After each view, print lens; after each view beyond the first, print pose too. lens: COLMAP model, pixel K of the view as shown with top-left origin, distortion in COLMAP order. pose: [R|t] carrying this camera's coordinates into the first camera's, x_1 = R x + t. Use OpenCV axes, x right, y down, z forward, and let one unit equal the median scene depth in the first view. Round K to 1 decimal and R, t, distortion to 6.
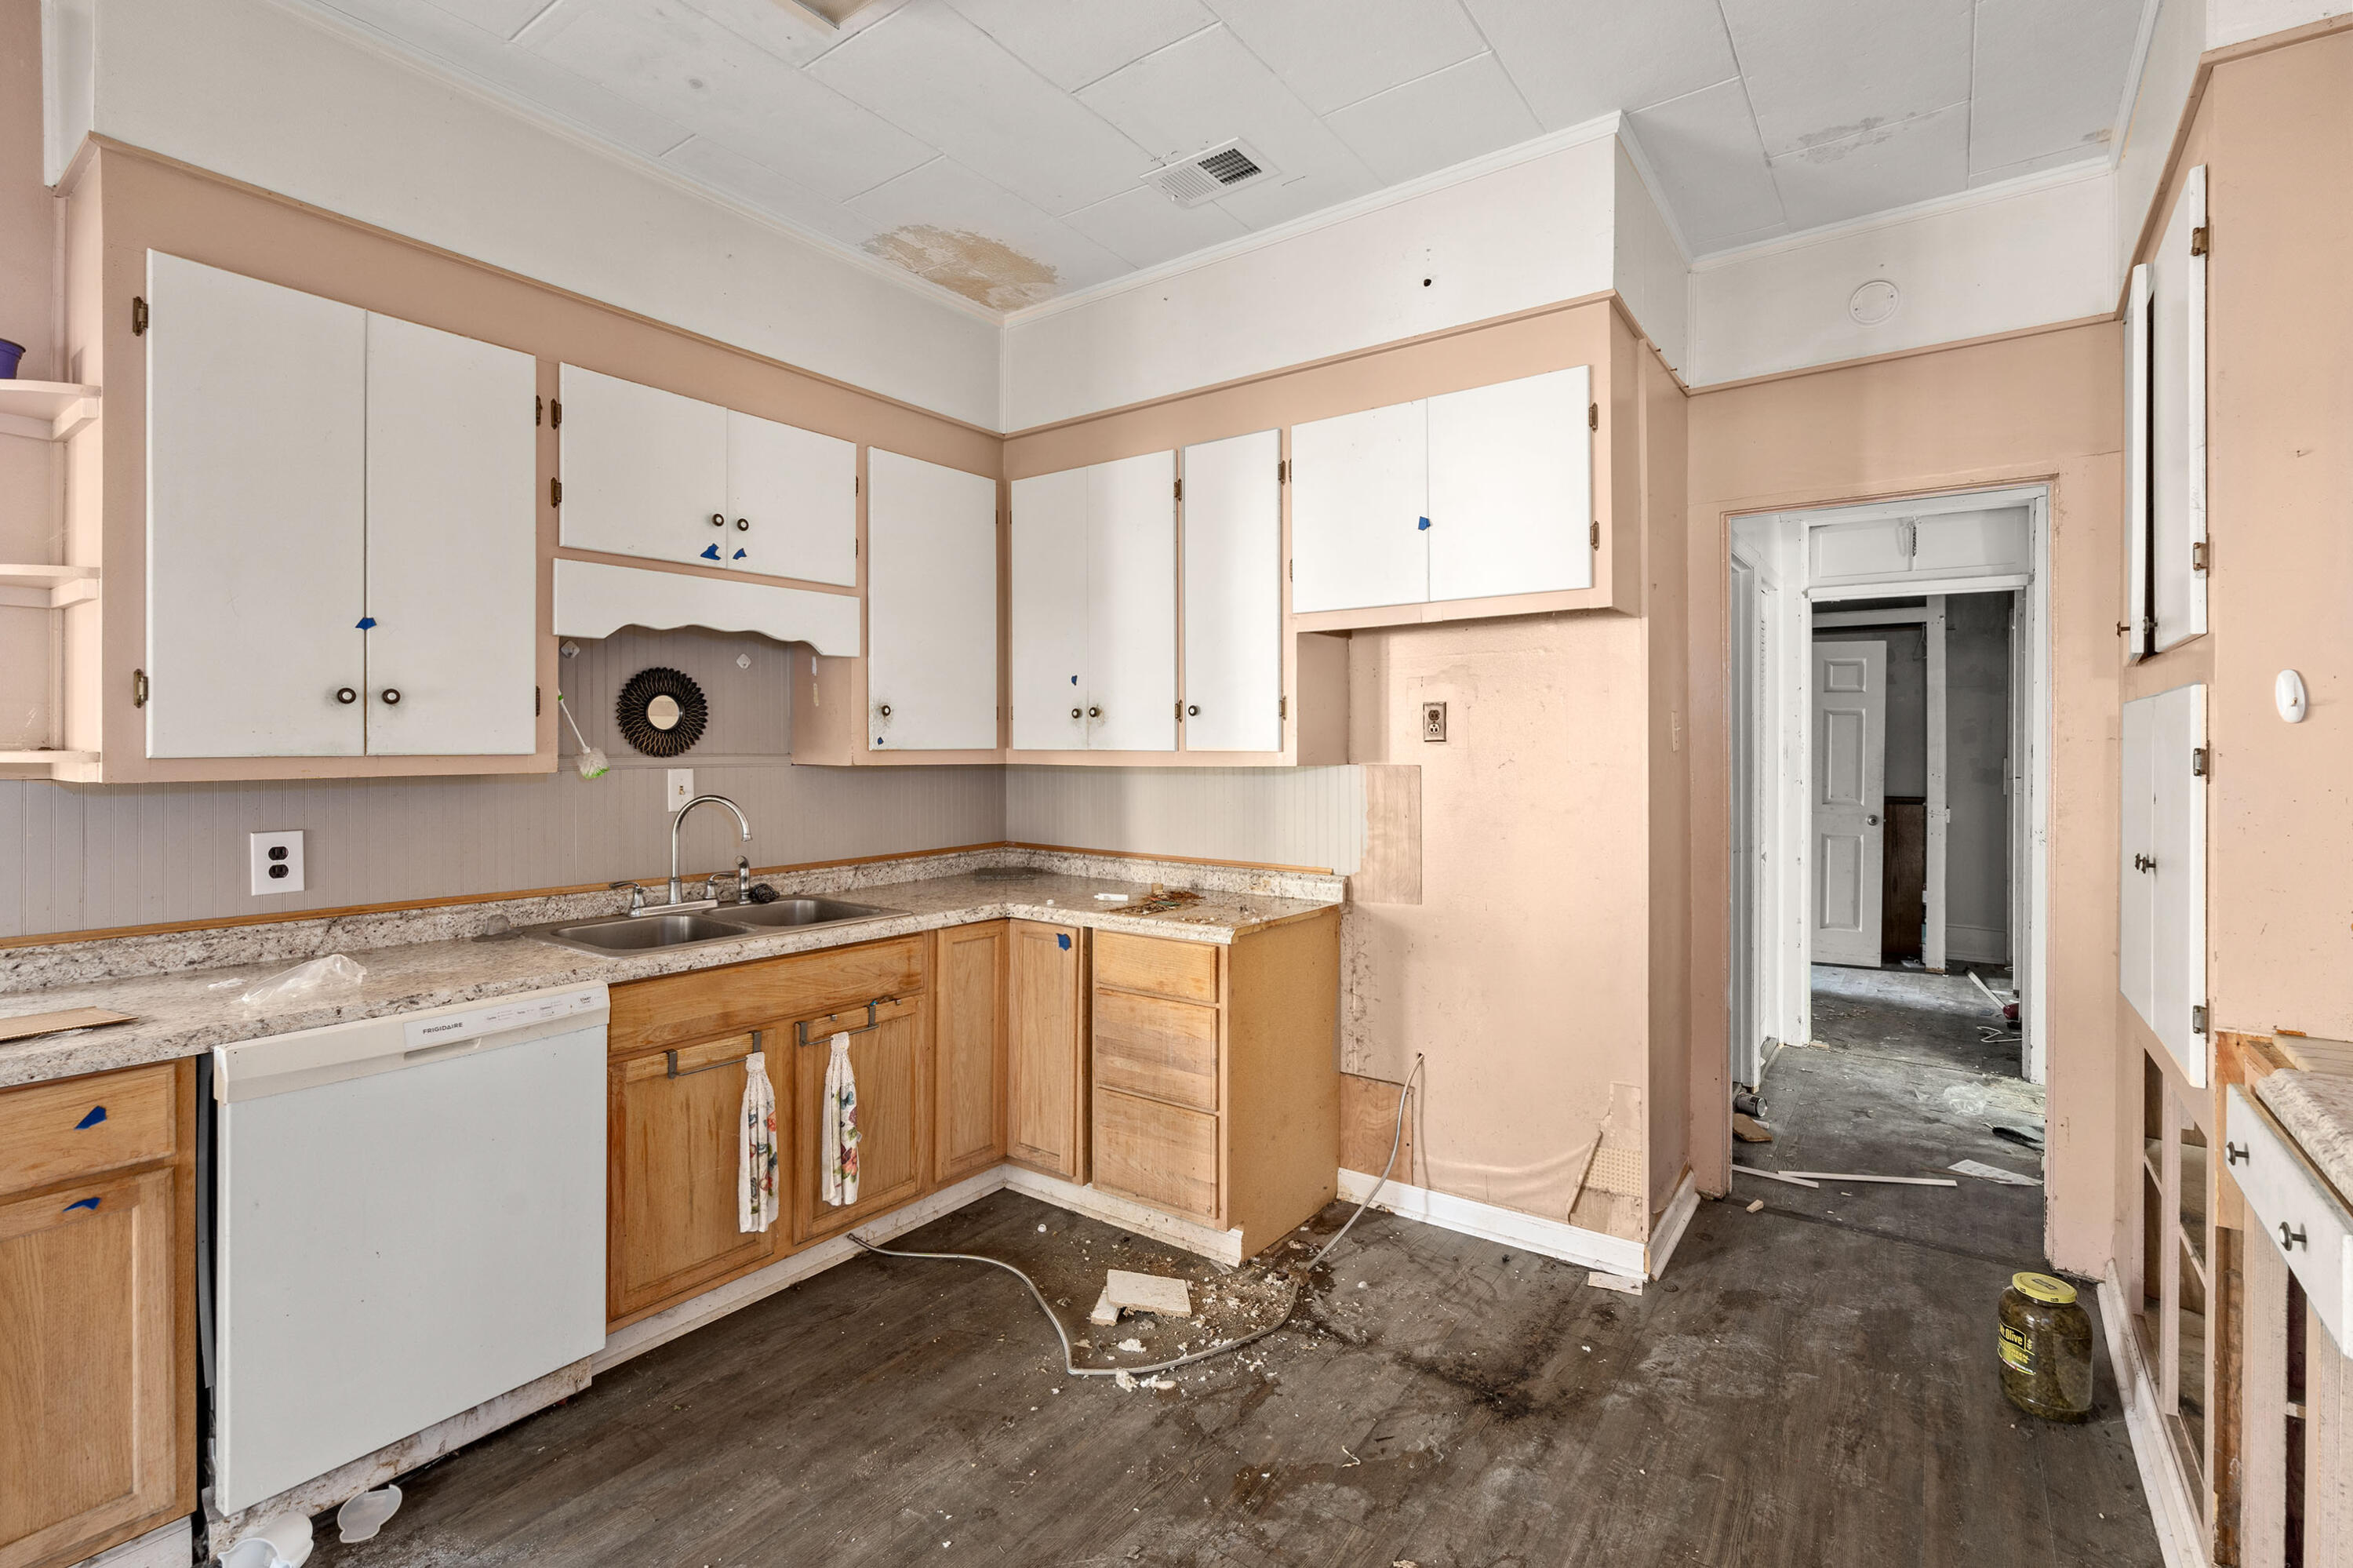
lens RADIAL K [[1072.2, 0, 1182.2], [0, 1072.2, 751.6], [0, 0, 1]] dist [0.001116, 0.000215]
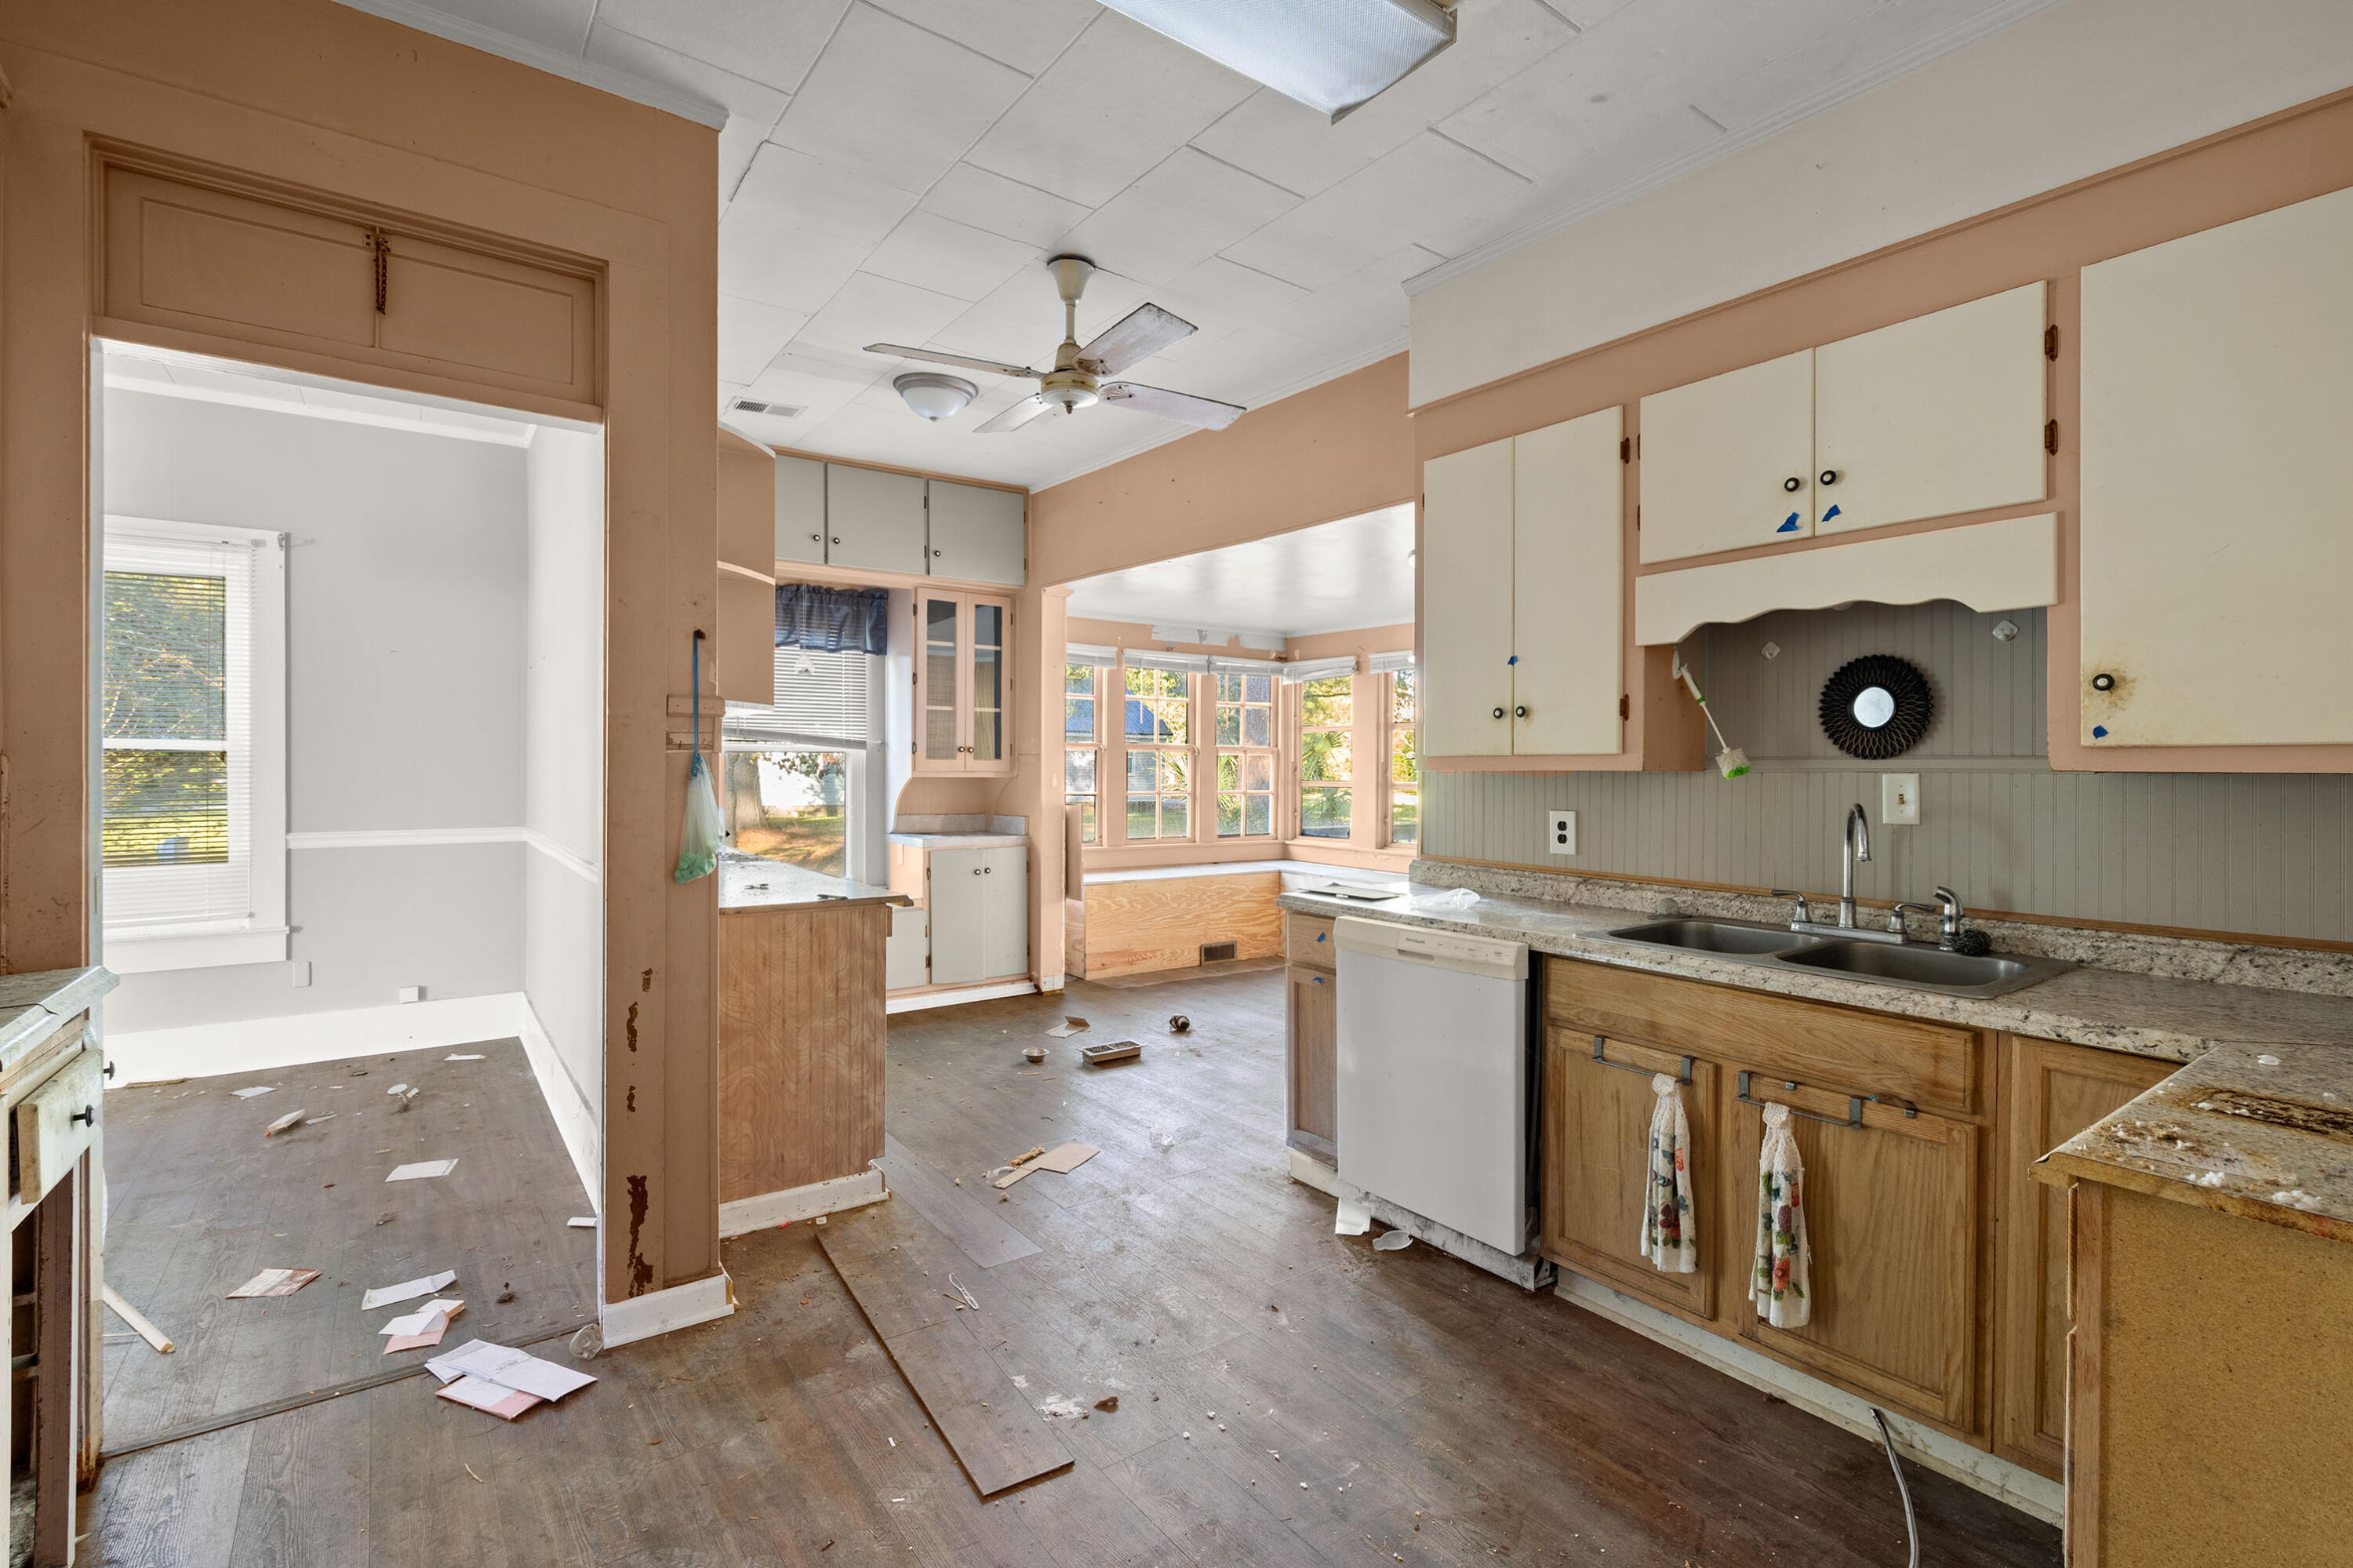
lens RADIAL K [[1081.8, 0, 1182.2], [0, 1081.8, 772.6], [0, 0, 1]] dist [0.000154, 0.000166]
pose [[-0.310805, 0.001816, -0.950472, 0.573411], [-0.010488, 0.999931, 0.005340, 0.018919], [0.950416, 0.011628, -0.310764, 0.829749]]
